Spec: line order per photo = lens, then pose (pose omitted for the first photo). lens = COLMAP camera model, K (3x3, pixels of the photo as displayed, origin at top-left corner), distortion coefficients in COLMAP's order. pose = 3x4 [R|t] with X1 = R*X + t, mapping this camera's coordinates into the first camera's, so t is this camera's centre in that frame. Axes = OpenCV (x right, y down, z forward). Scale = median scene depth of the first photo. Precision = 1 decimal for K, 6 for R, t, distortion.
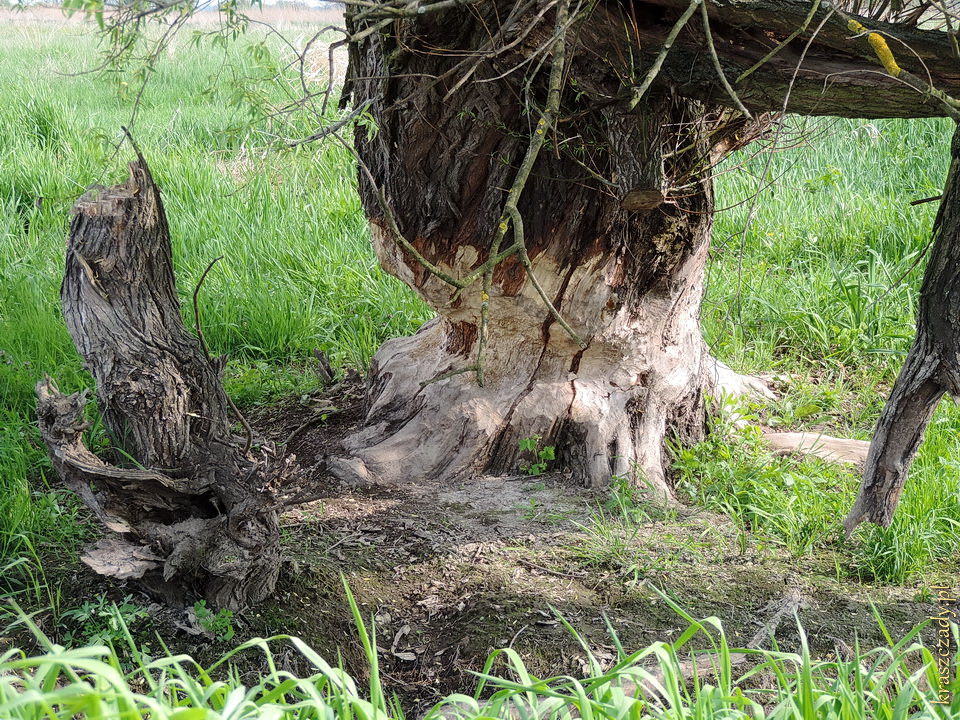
lens RADIAL K [[3775.6, 0, 480.0], [0, 3775.6, 360.0], [0, 0, 1]] dist [0.048237, 0.000000]
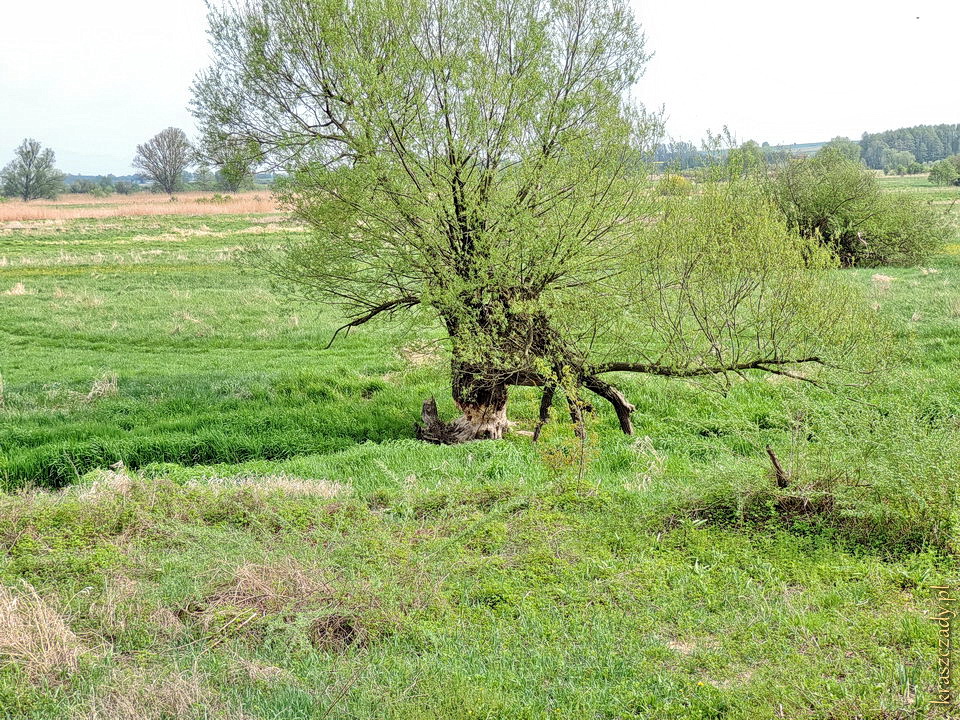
lens RADIAL K [[2517.3, 0, 480.0], [0, 2517.3, 360.0], [0, 0, 1]] dist [-0.000500, 0.000000]
pose [[0.996184, -0.017158, 0.085573, -0.338241], [0.018789, 0.999656, -0.018293, -0.023631], [-0.085230, 0.019831, 0.996164, -3.149271]]
